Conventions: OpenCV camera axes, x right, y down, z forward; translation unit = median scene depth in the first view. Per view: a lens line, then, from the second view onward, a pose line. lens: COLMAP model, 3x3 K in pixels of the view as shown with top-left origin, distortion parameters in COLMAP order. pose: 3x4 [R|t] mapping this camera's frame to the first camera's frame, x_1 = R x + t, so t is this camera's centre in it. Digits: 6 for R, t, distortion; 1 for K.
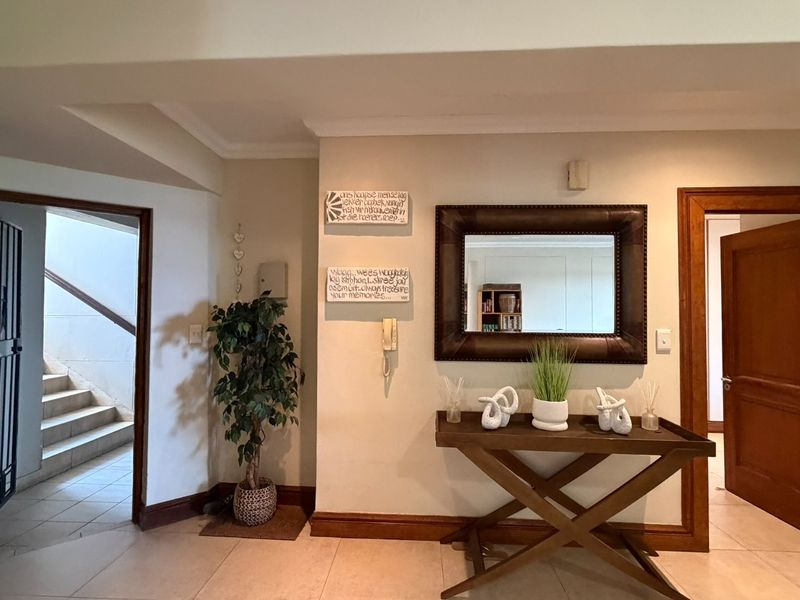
lens RADIAL K [[425.3, 0, 398.3], [0, 425.3, 299.7], [0, 0, 1]] dist [0.001557, 0.000625]
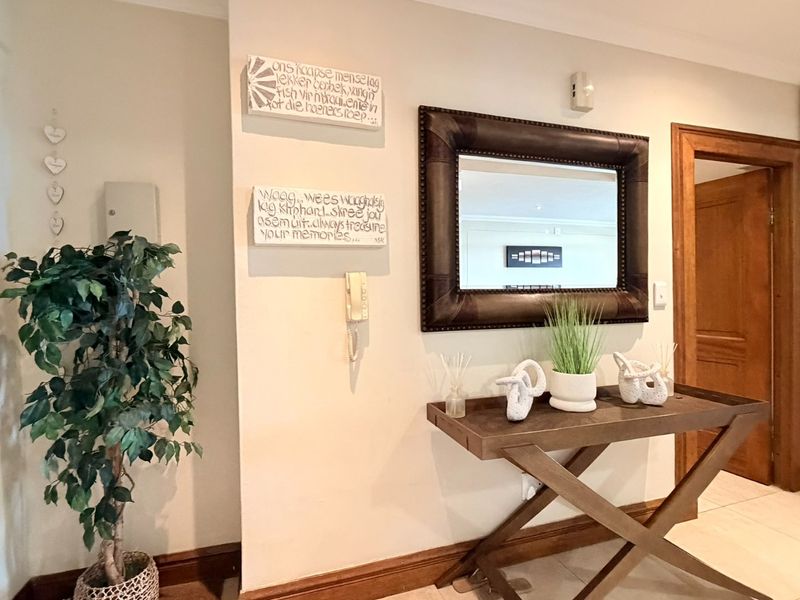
lens RADIAL K [[425.3, 0, 399.5], [0, 425.3, 300.7], [0, 0, 1]] dist [0.001557, 0.000625]
pose [[0.925255, -0.028233, 0.378294, -0.208677], [0.014045, 0.999092, 0.040211, 0.063044], [-0.379086, -0.031892, 0.924812, 0.372644]]
